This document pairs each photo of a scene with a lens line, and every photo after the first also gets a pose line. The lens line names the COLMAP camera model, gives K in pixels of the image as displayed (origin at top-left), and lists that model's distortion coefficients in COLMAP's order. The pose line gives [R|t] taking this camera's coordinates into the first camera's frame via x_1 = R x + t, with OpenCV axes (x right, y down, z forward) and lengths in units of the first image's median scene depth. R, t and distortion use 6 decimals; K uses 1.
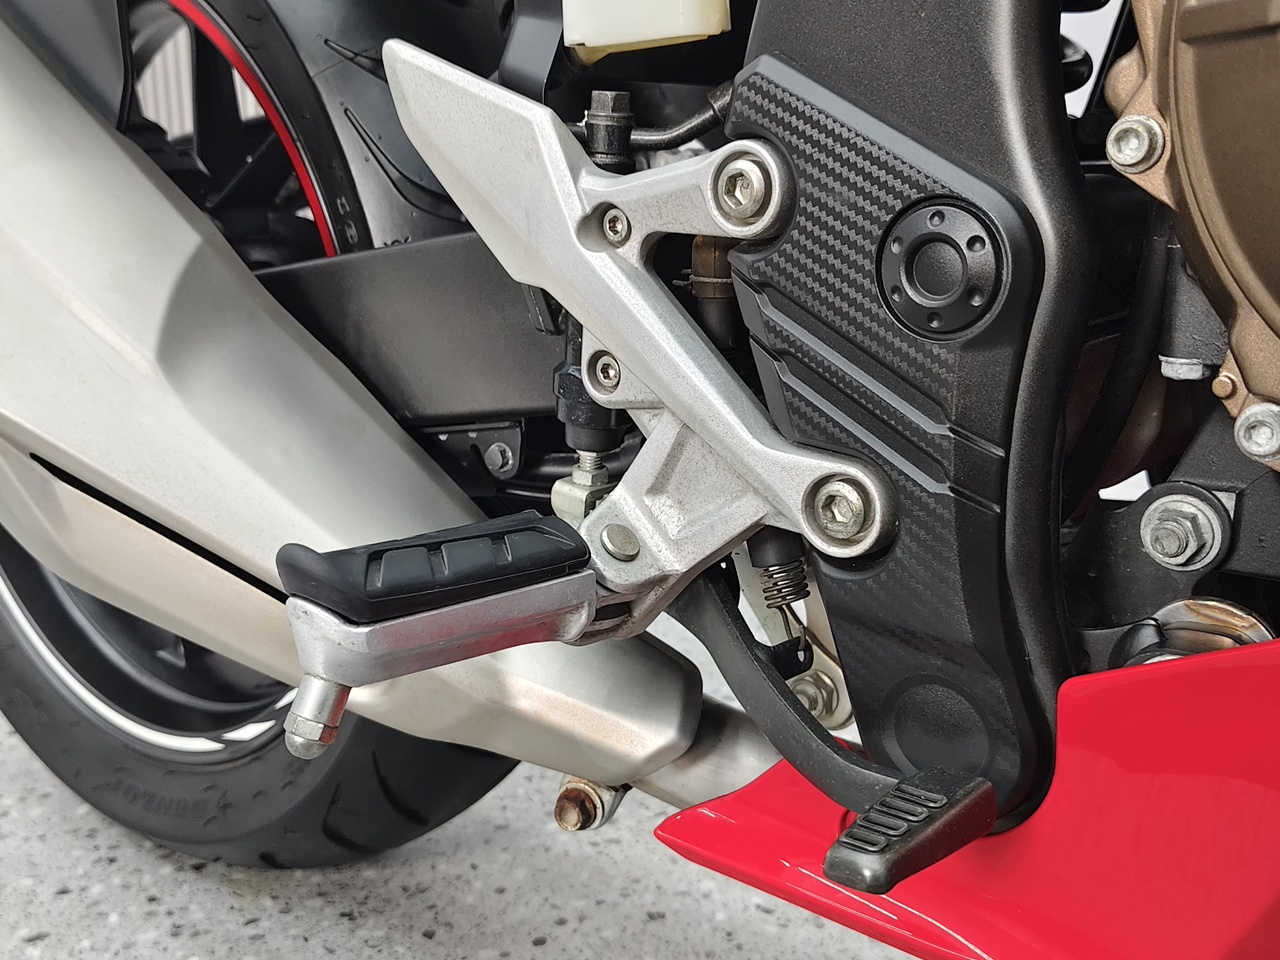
lens RADIAL K [[1307.8, 0, 640.0], [0, 1307.8, 480.0], [0, 0, 1]] dist [-0.005374, 0.151883]
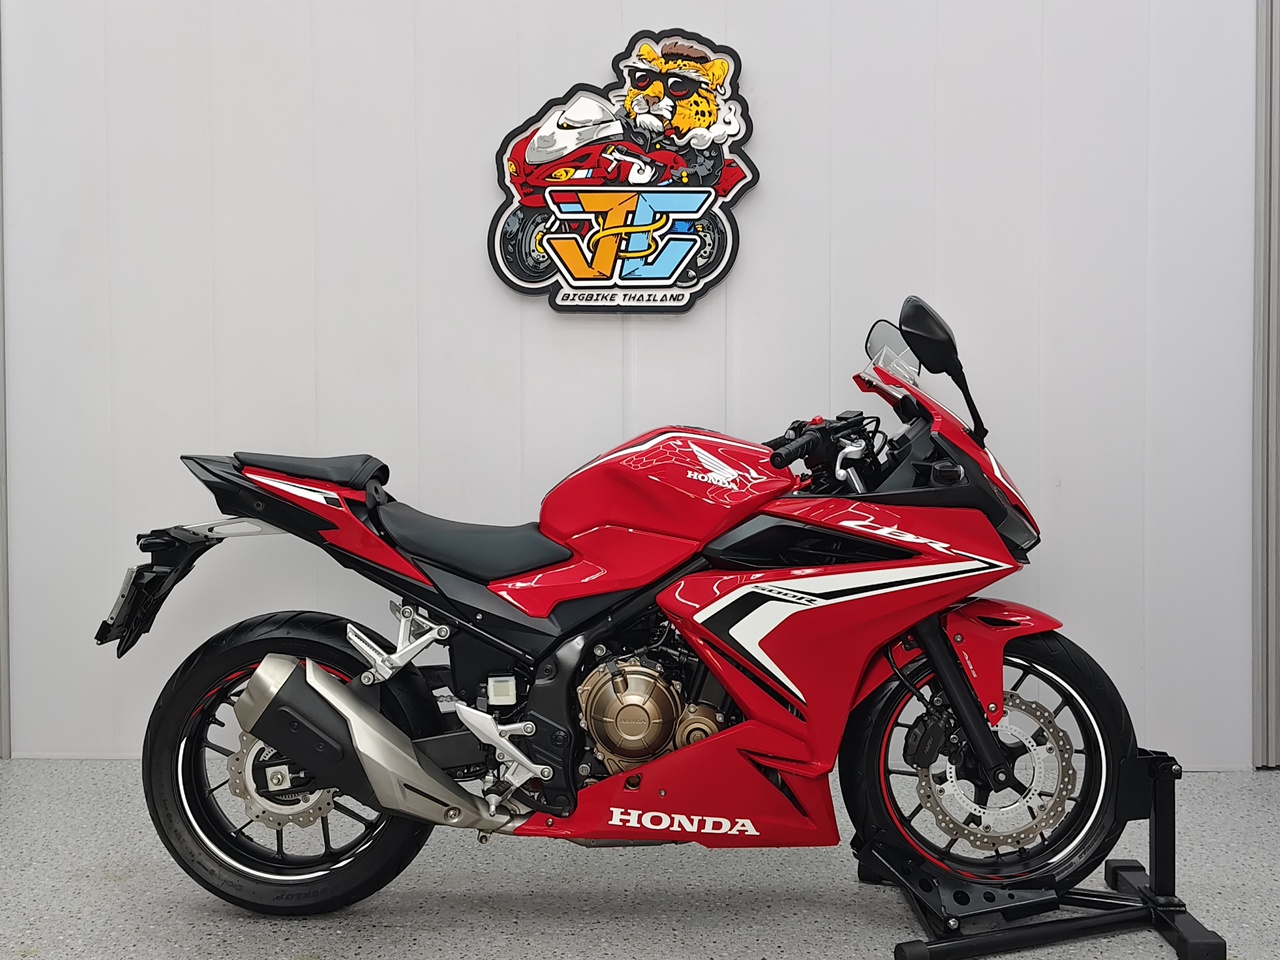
lens RADIAL K [[1307.8, 0, 640.0], [0, 1307.8, 480.0], [0, 0, 1]] dist [-0.005374, 0.151883]
pose [[0.809737, -0.008571, 0.586730, -3.243231], [0.127446, 0.978594, -0.161589, -0.288854], [-0.572786, 0.205621, 0.793496, -4.753869]]
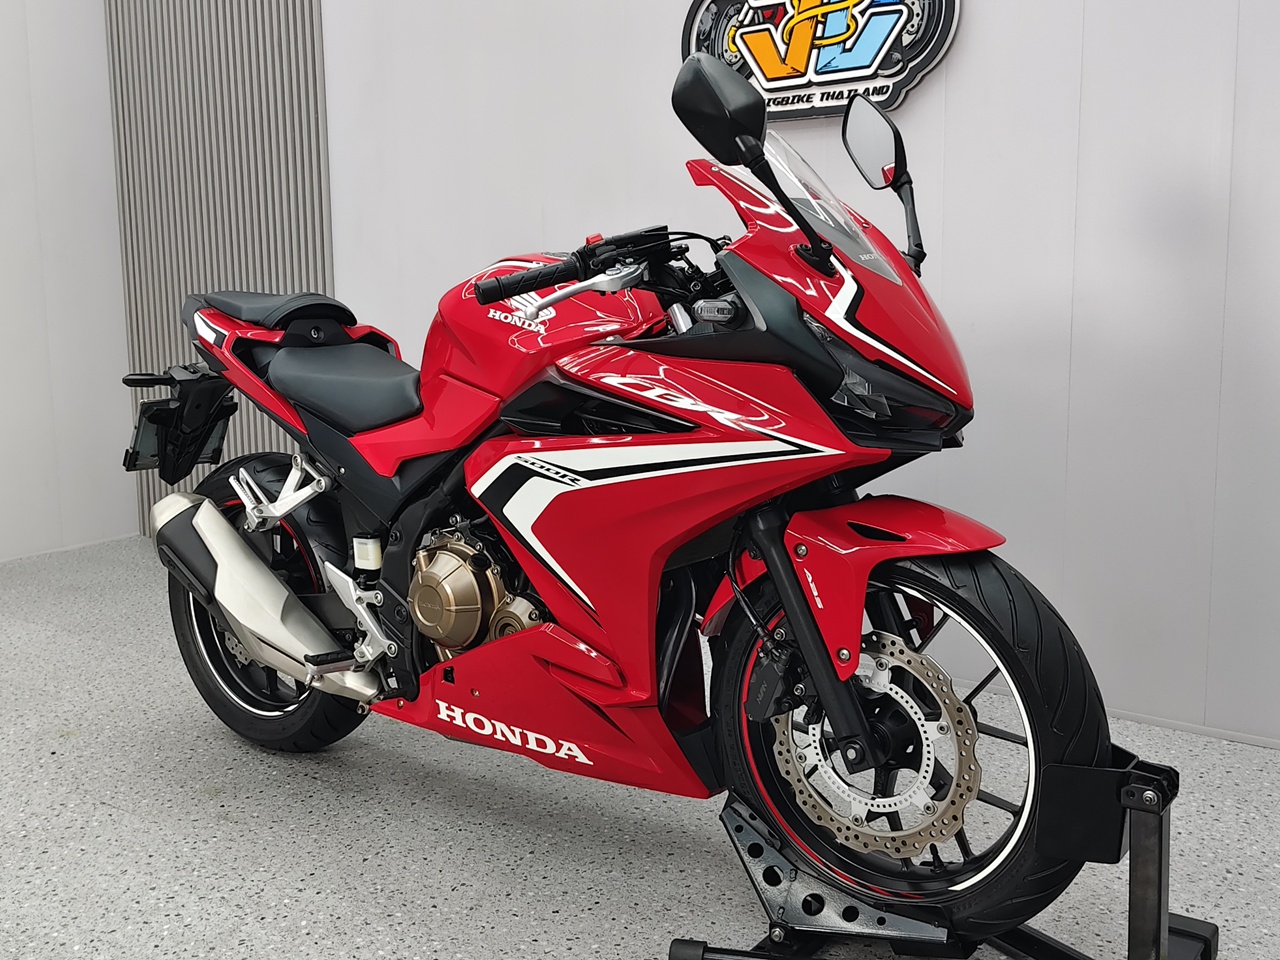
lens RADIAL K [[1296.1, 0, 640.0], [0, 1296.1, 480.0], [0, 0, 1]] dist [0.012857, 0.020934]
pose [[0.999998, -0.001933, -0.000797, 1.233386], [0.001856, 0.996106, -0.088147, -0.216019], [0.000964, 0.088145, 0.996107, -4.843433]]
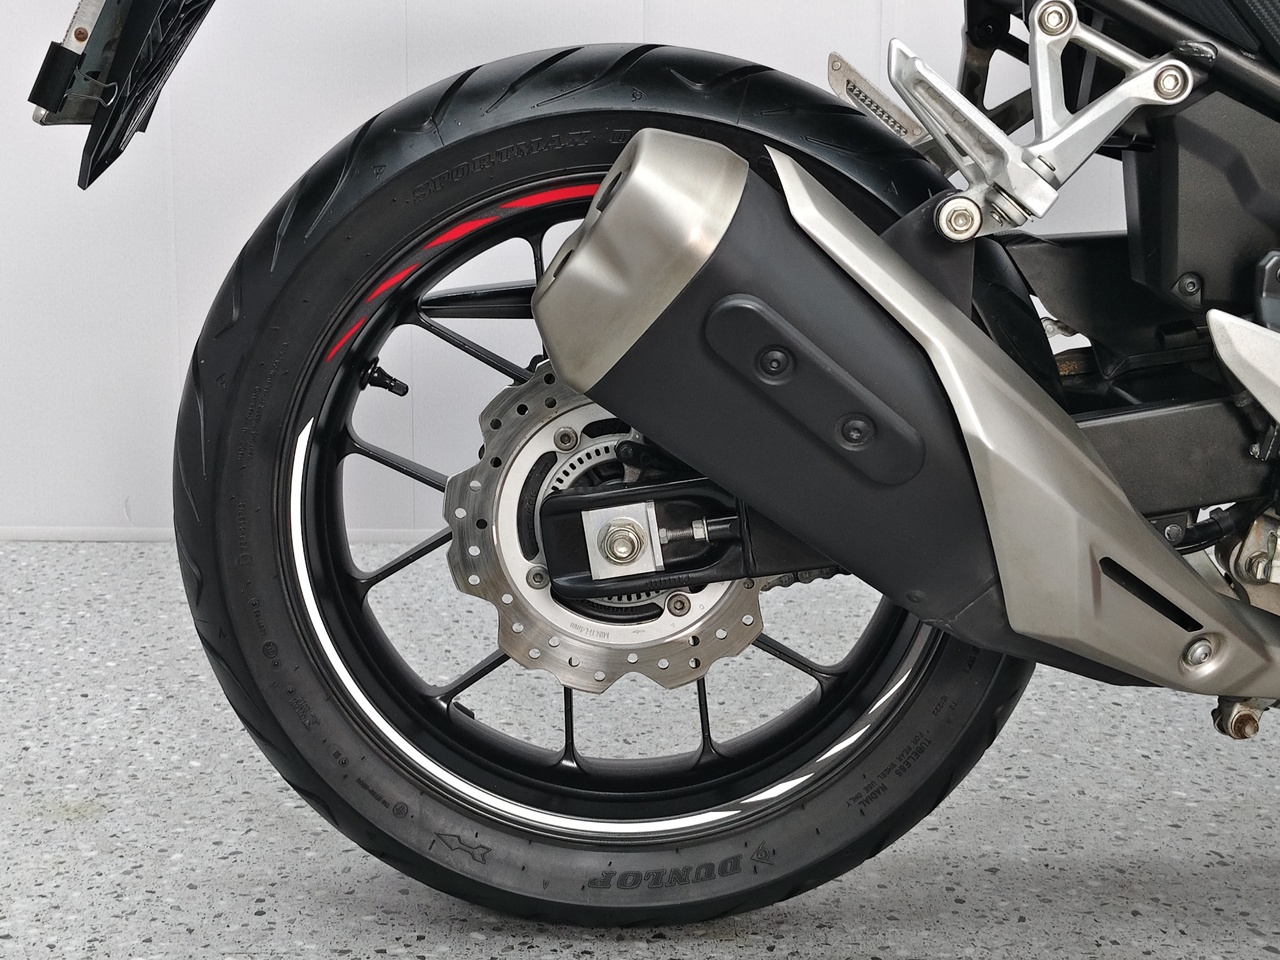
lens RADIAL K [[1932.9, 0, 640.0], [0, 1932.9, 480.0], [0, 0, 1]] dist [0.016053, 0.000104]
pose [[0.790400, -0.101481, 0.604127, -2.735677], [0.121404, 0.992572, 0.007894, -0.238836], [-0.600440, 0.067103, 0.796849, -0.735480]]
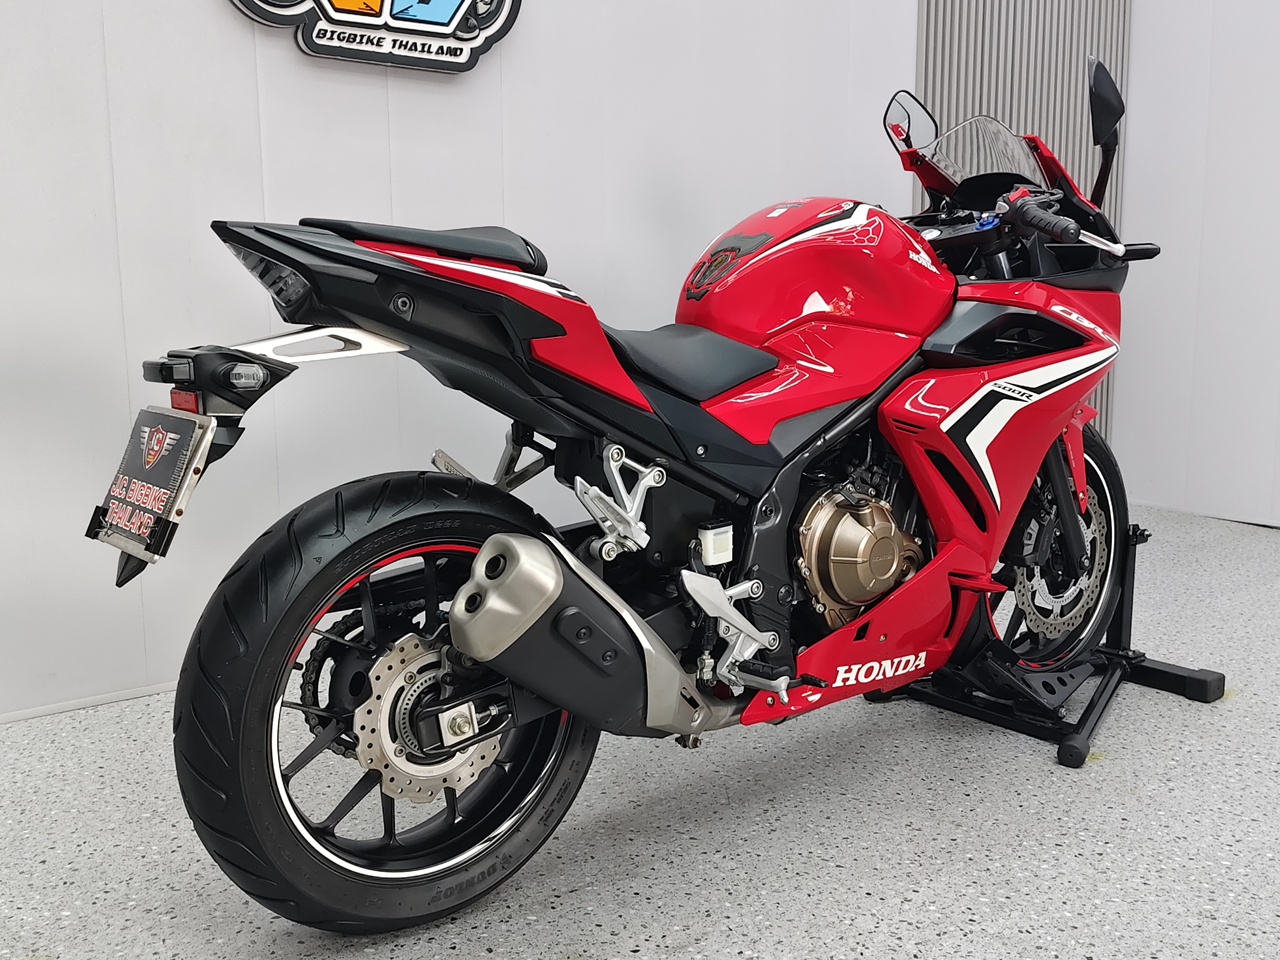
lens RADIAL K [[1307.8, 0, 640.0], [0, 1307.8, 480.0], [0, 0, 1]] dist [-0.005374, 0.151883]
pose [[0.234071, -0.138167, 0.962352, -4.735188], [0.225929, 0.970482, 0.084382, -1.117140], [-0.945604, 0.197672, 0.258378, -0.039391]]
